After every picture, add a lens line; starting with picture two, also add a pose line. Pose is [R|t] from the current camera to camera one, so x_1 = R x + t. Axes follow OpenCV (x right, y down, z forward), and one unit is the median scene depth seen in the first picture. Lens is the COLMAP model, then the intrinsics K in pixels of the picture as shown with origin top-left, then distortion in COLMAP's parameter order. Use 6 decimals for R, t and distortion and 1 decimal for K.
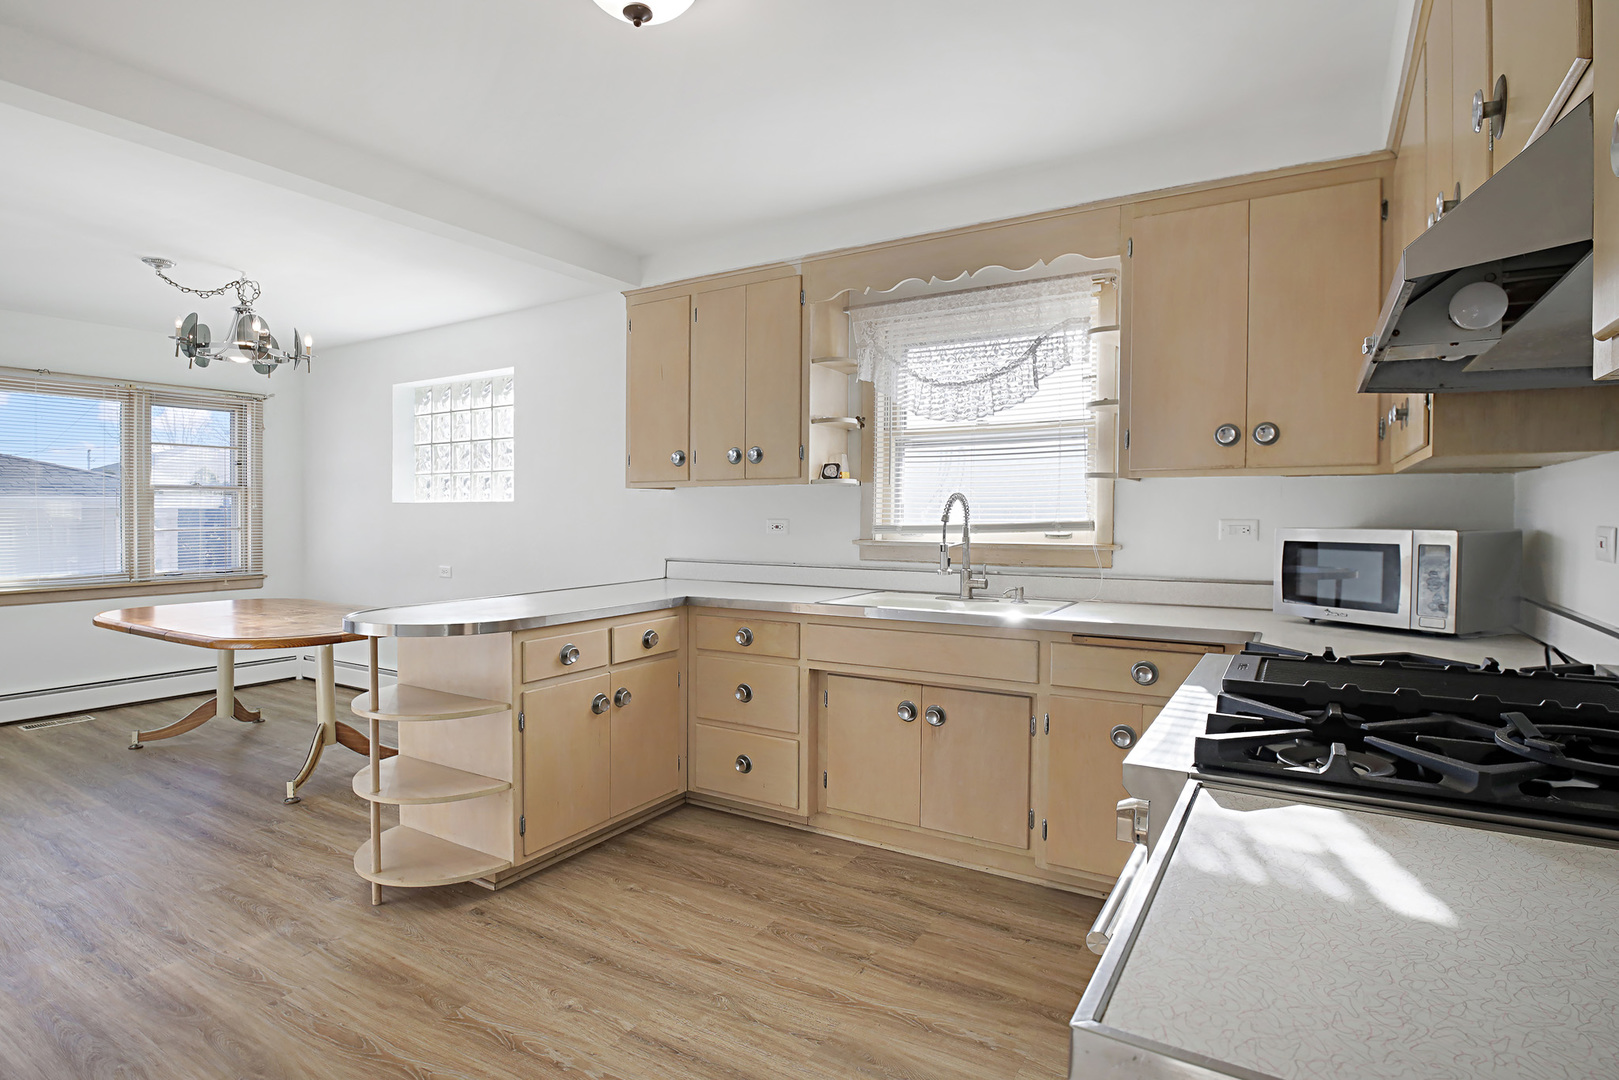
lens RADIAL K [[829.5, 0, 806.3], [0, 829.5, 531.2], [0, 0, 1]] dist [-0.003751, -0.000233]
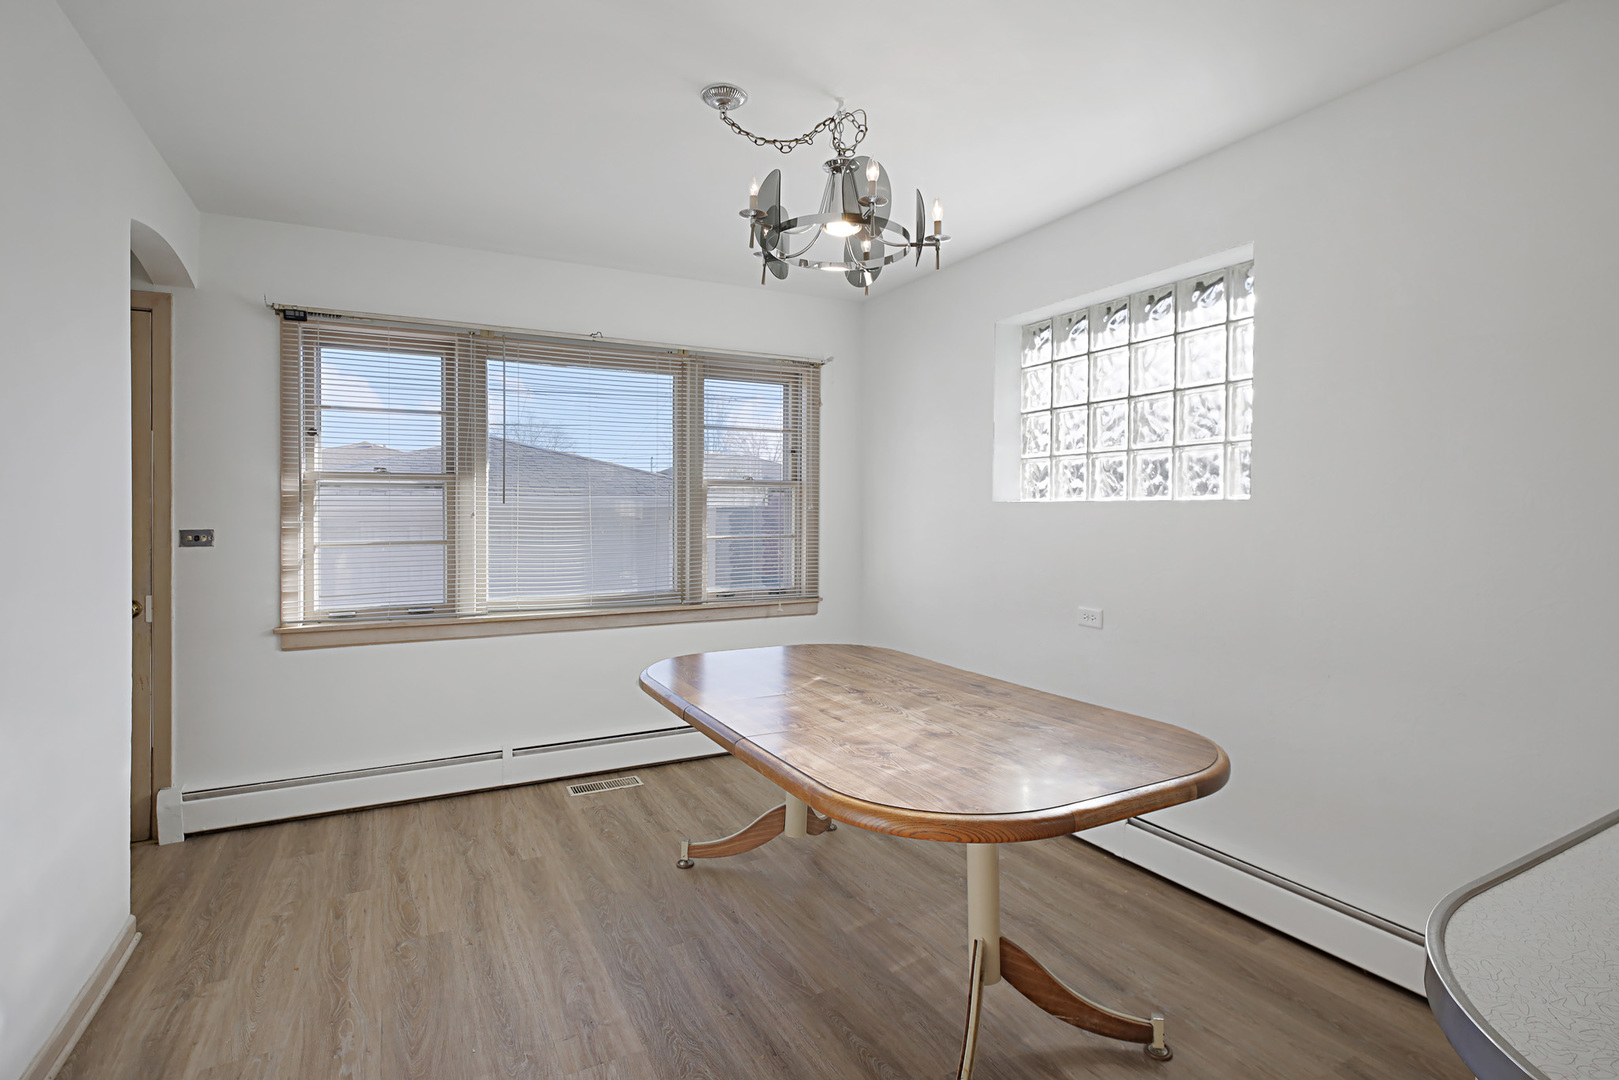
lens RADIAL K [[787.8, 0, 809.5], [0, 787.8, 540.0], [0, 0, 1]] dist [-0.033152, -0.001075]
pose [[0.865930, 0.019407, -0.499788, -0.336356], [-0.010533, 0.999733, 0.020571, -0.016196], [0.500054, -0.012549, 0.865903, 0.411433]]
